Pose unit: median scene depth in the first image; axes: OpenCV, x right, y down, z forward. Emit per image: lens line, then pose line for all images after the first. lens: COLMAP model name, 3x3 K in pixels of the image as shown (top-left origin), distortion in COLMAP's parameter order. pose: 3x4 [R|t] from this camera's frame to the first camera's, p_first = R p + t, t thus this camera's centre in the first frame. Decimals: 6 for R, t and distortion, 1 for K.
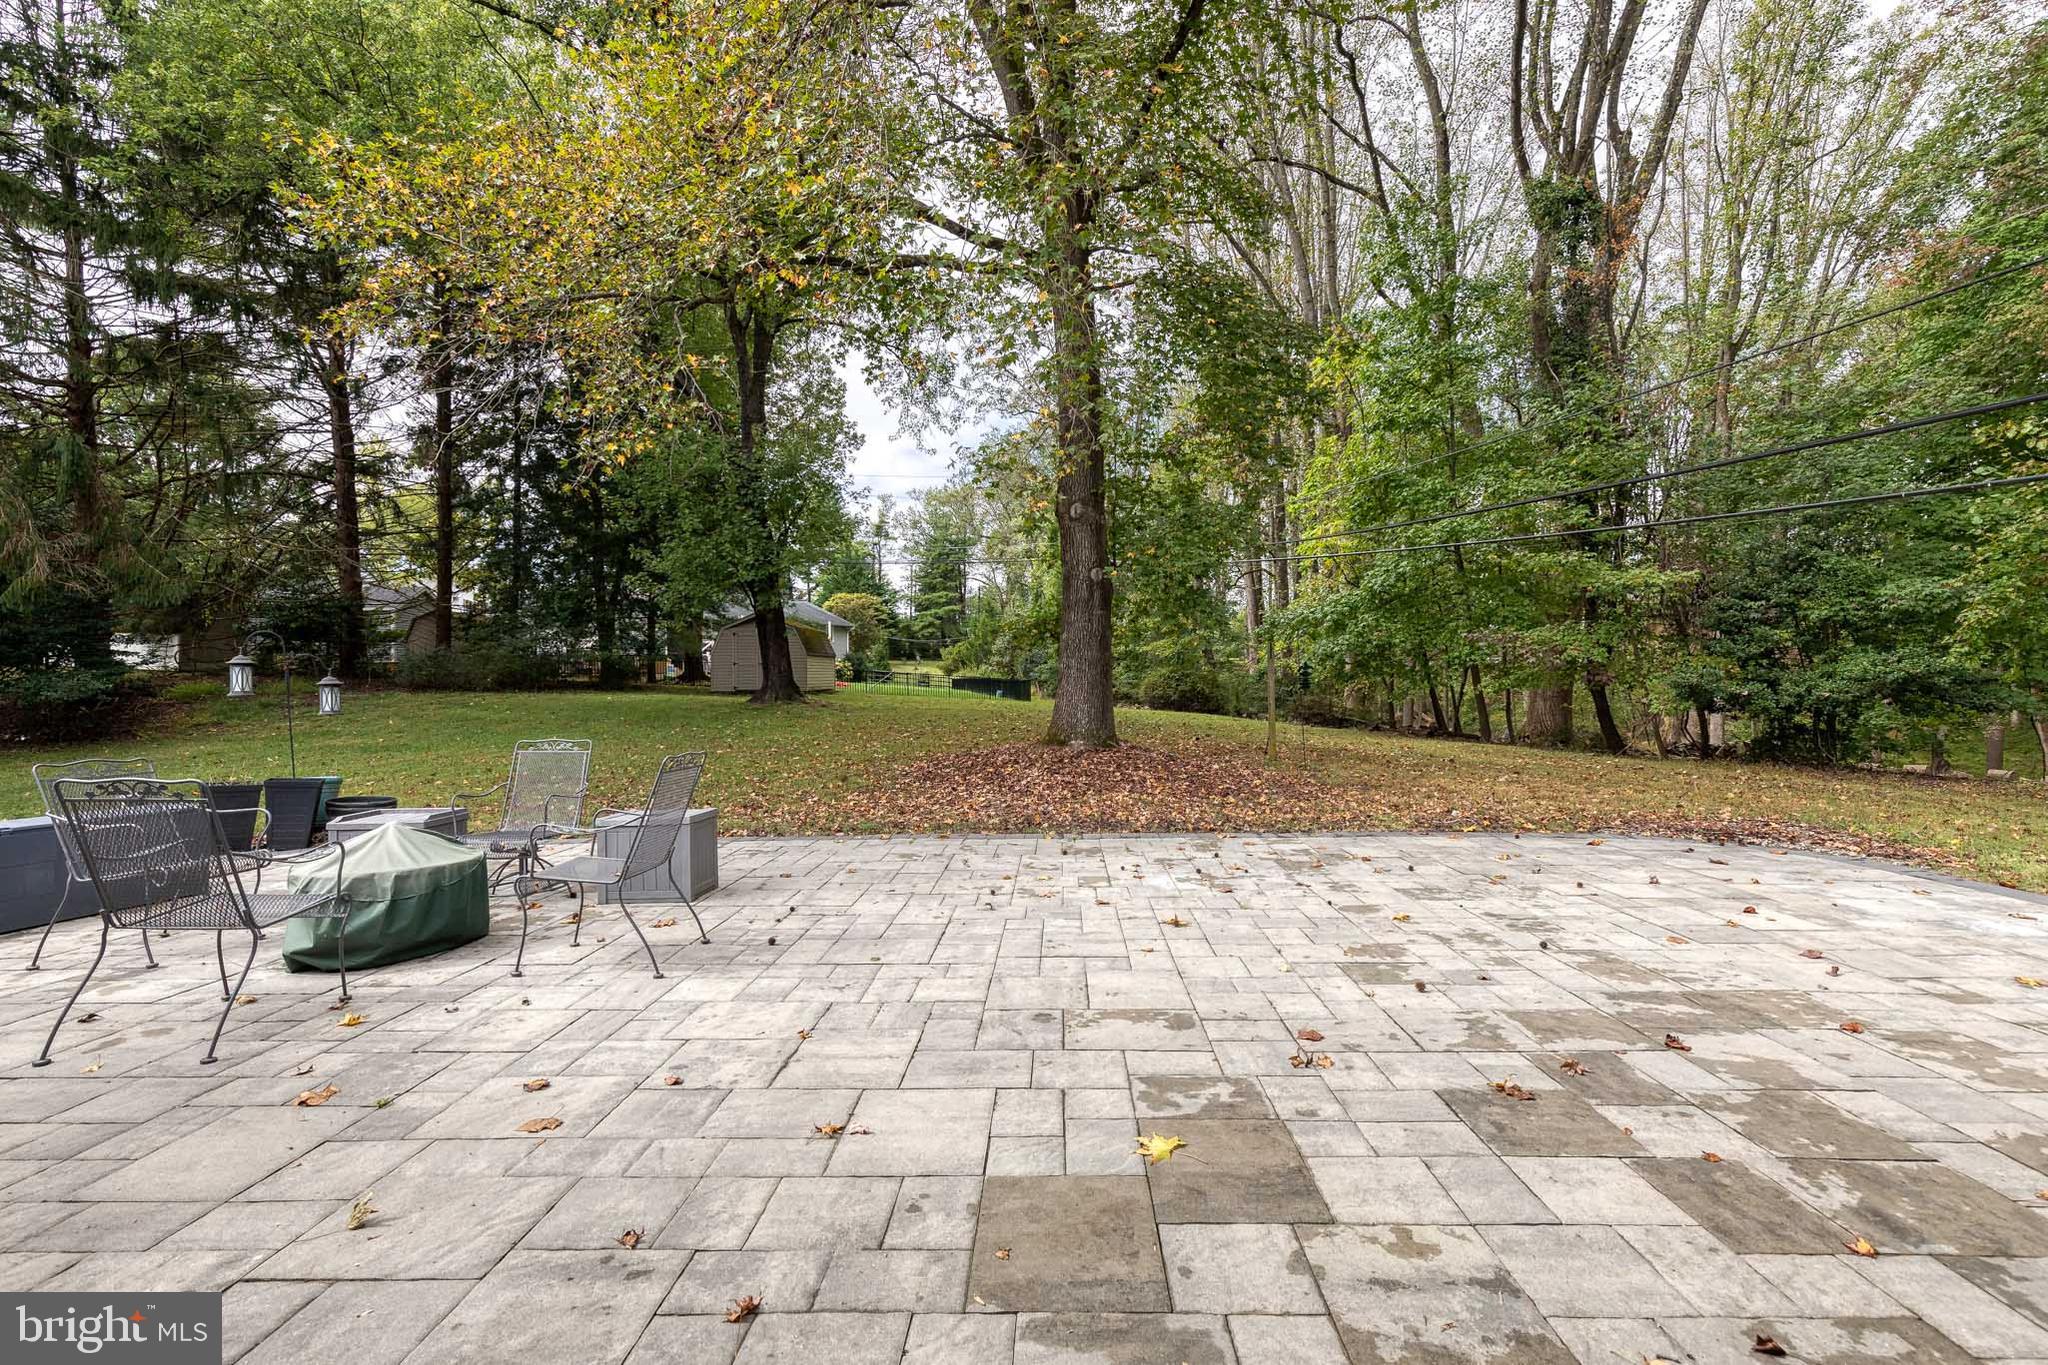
lens RADIAL K [[929.1, 0, 1045.8], [0, 929.1, 682.2], [0, 0, 1]] dist [0.010939, -0.001098]
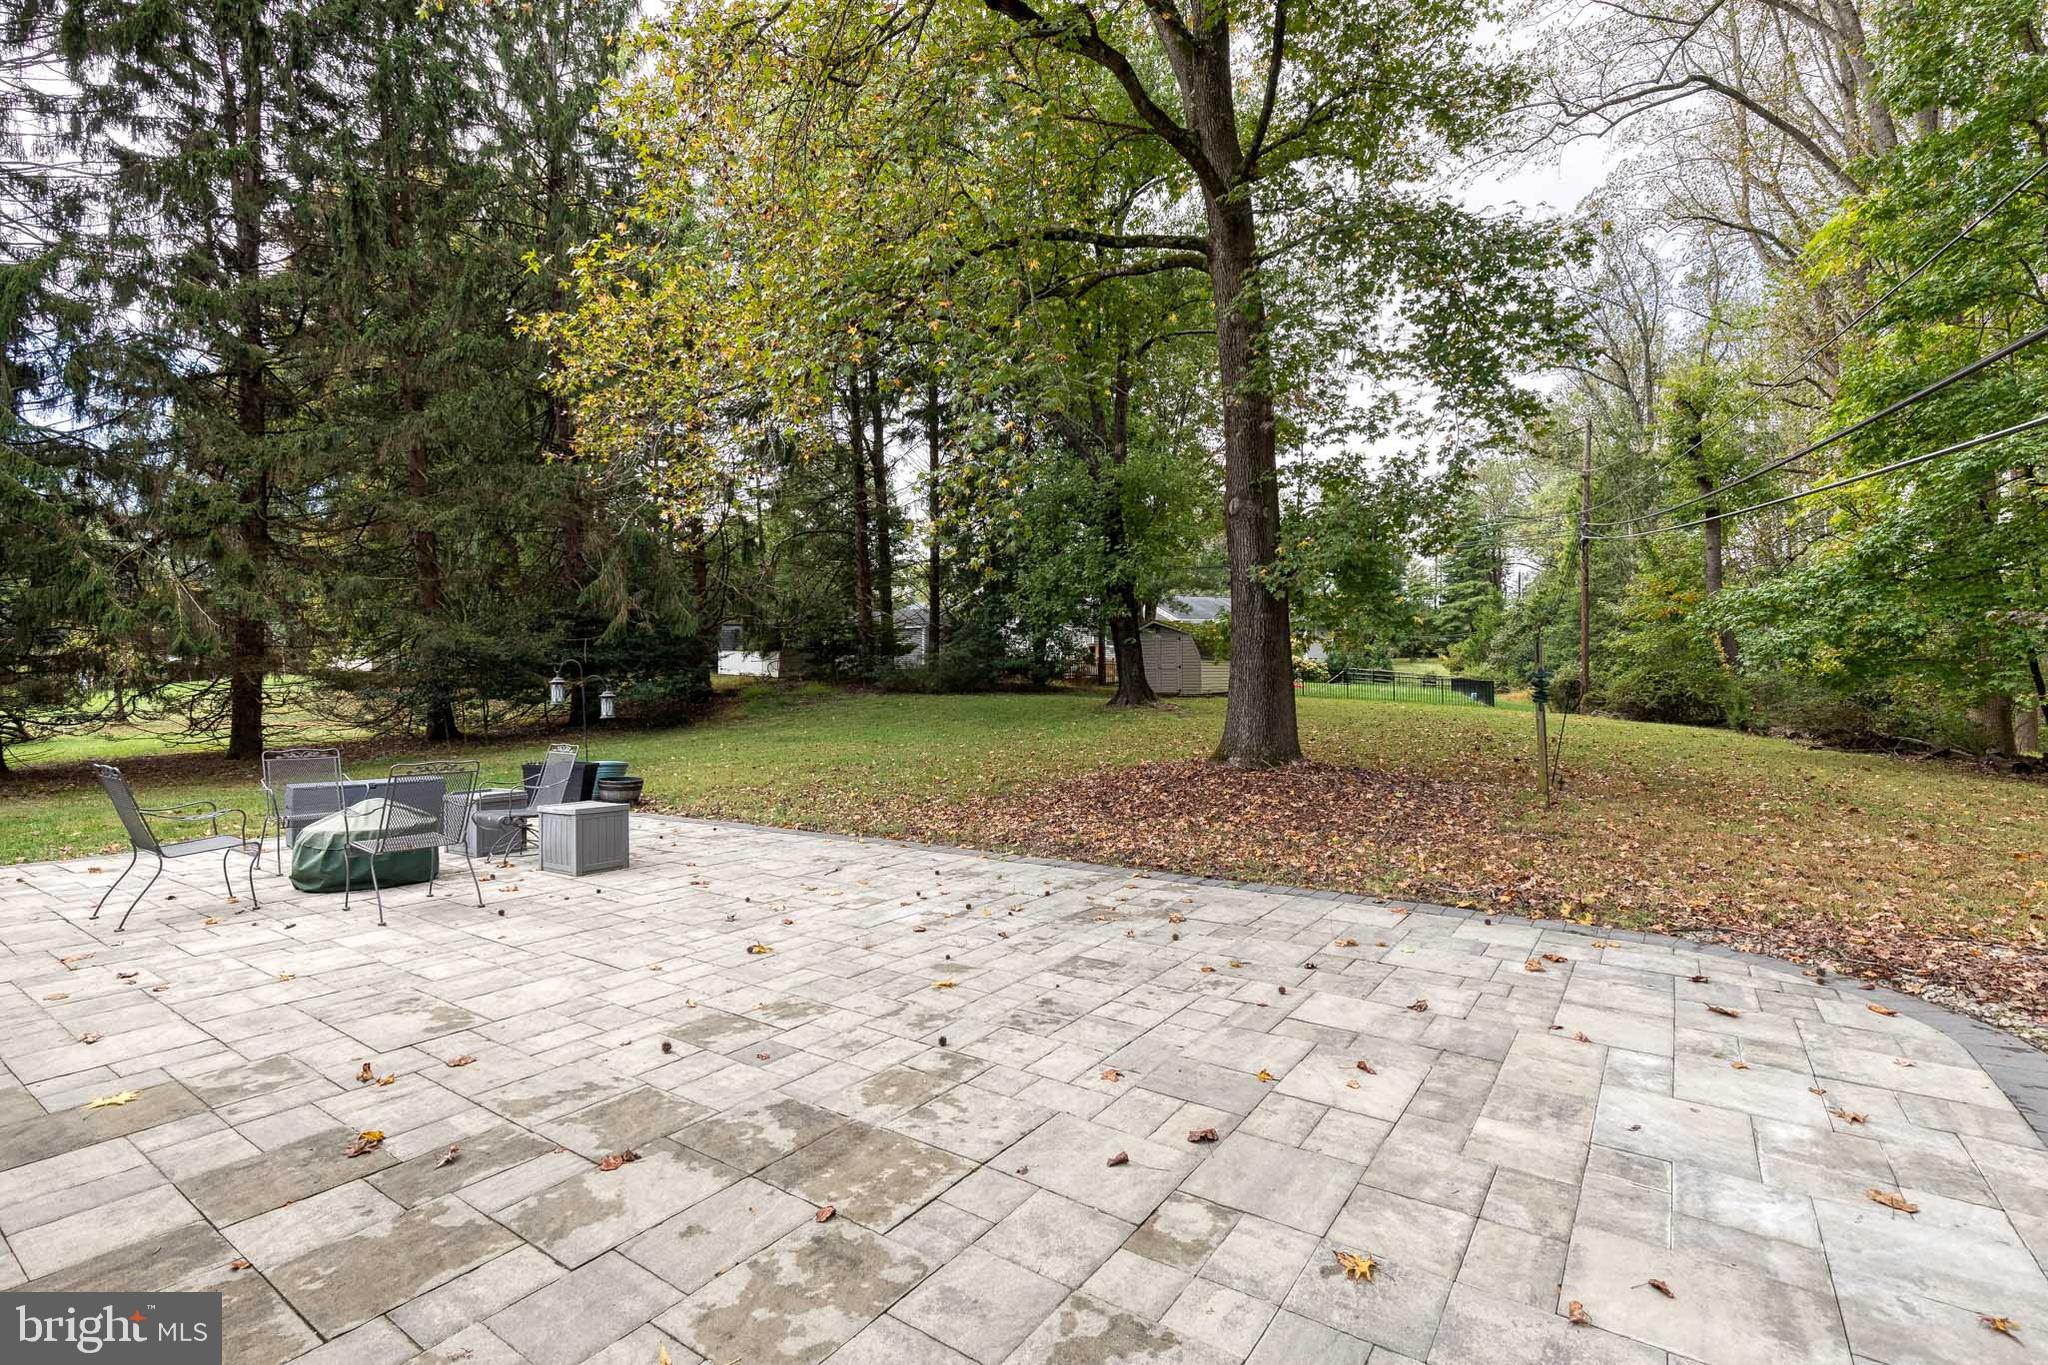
lens RADIAL K [[929.1, 0, 1036.9], [0, 929.1, 665.8], [0, 0, 1]] dist [0.010939, -0.001098]
pose [[0.829770, -0.012224, -0.557971, 0.642263], [0.003388, 0.999852, -0.016867, -0.020552], [0.558095, 0.012105, 0.829689, 0.220318]]
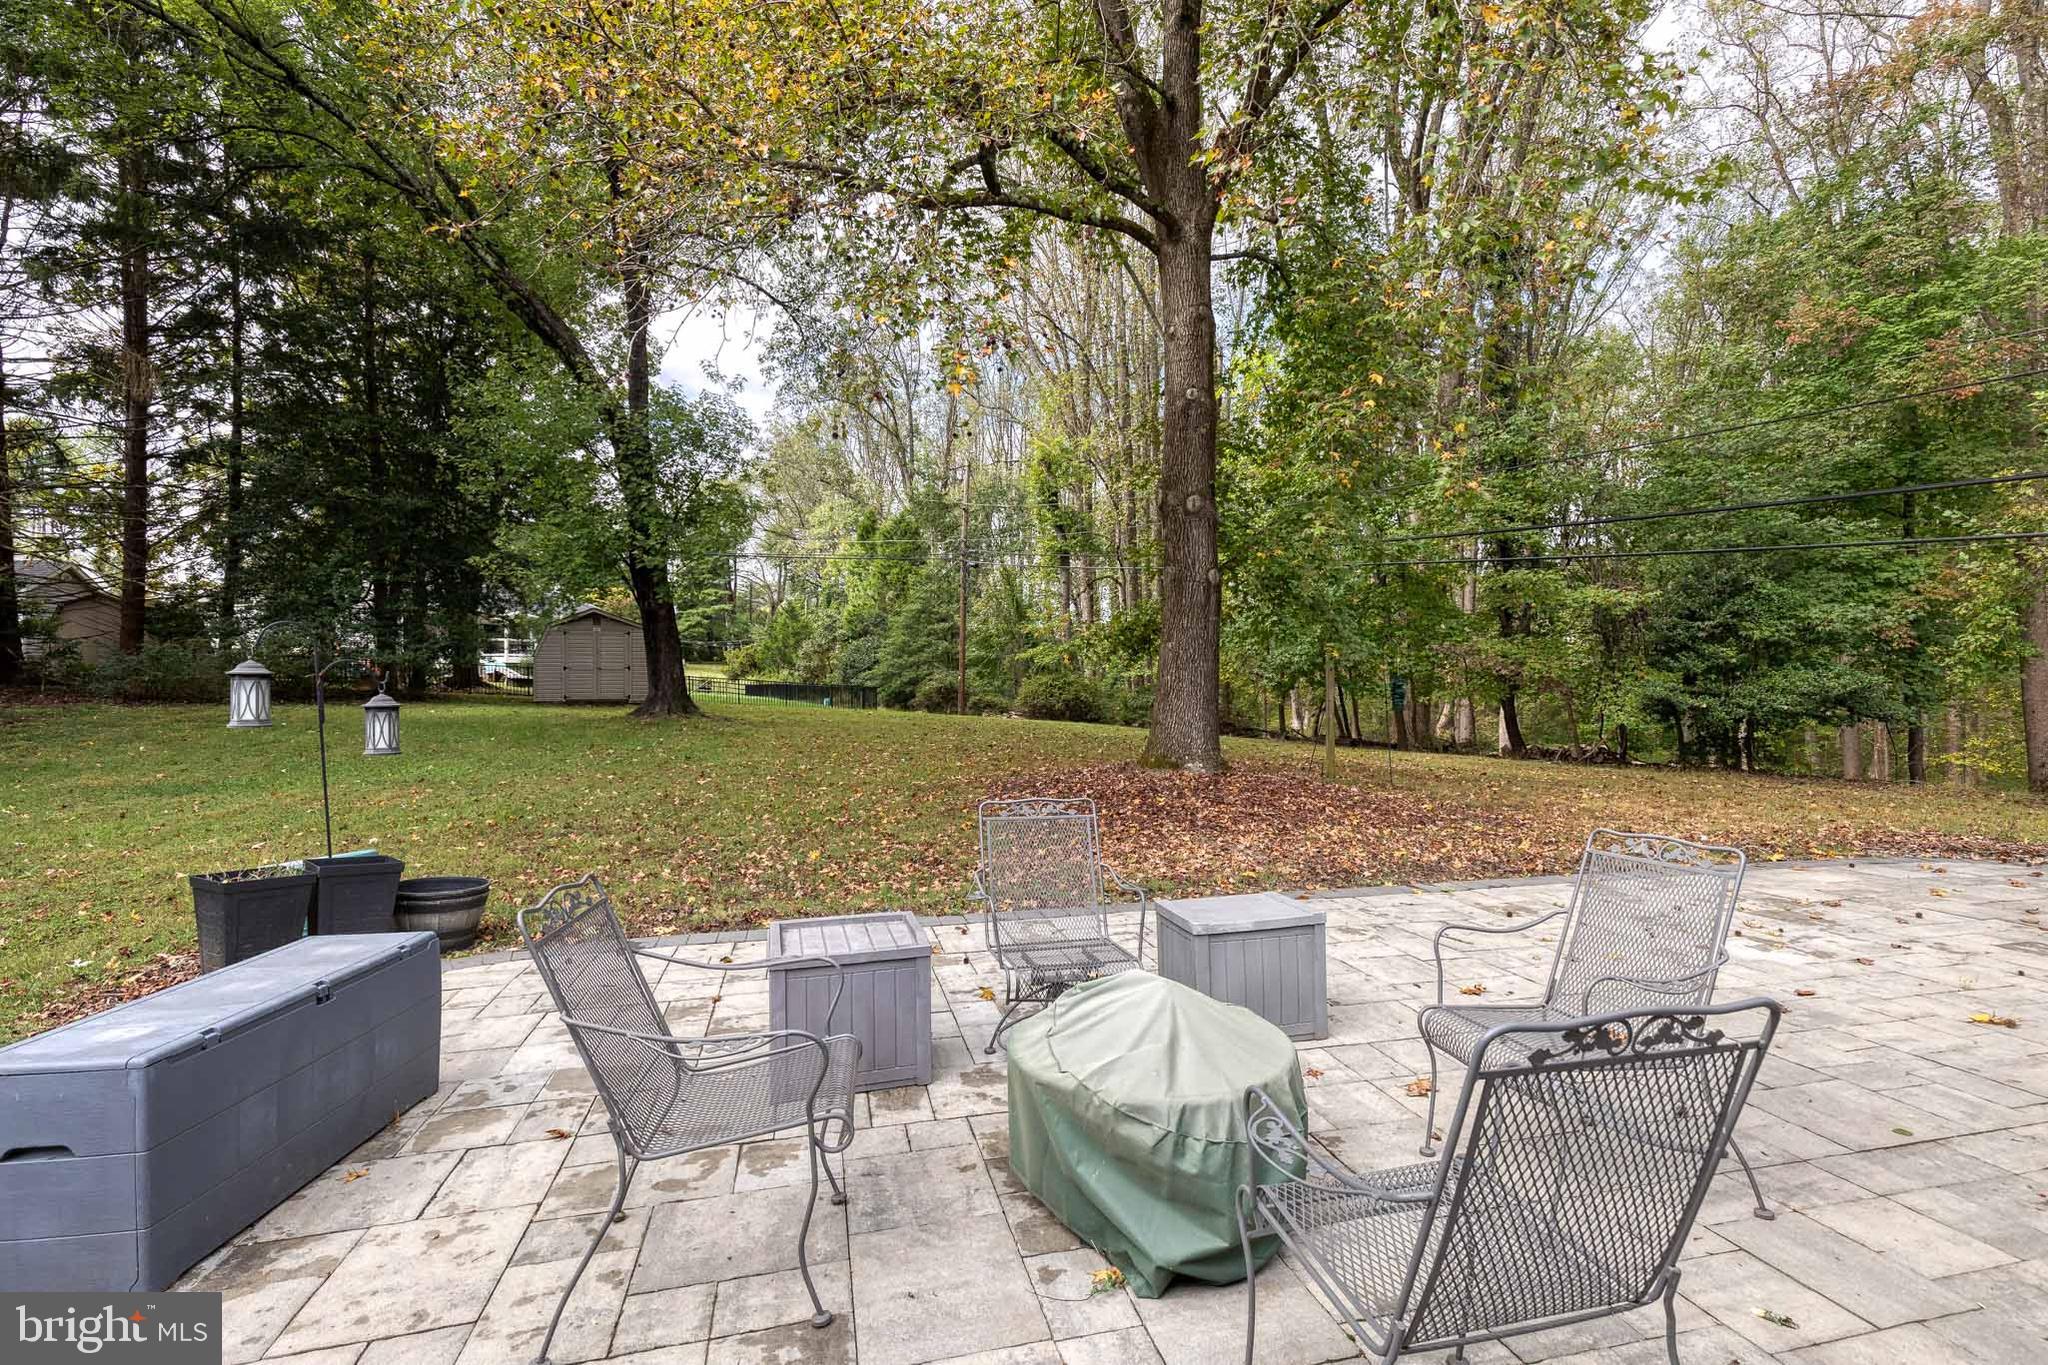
lens RADIAL K [[929.1, 0, 1040.7], [0, 929.1, 695.1], [0, 0, 1]] dist [0.010939, -0.001098]
pose [[0.964338, 0.000647, 0.264674, -0.575093], [-0.002981, 0.999960, 0.008416, -0.014633], [-0.264658, -0.008904, 0.964301, 0.302071]]
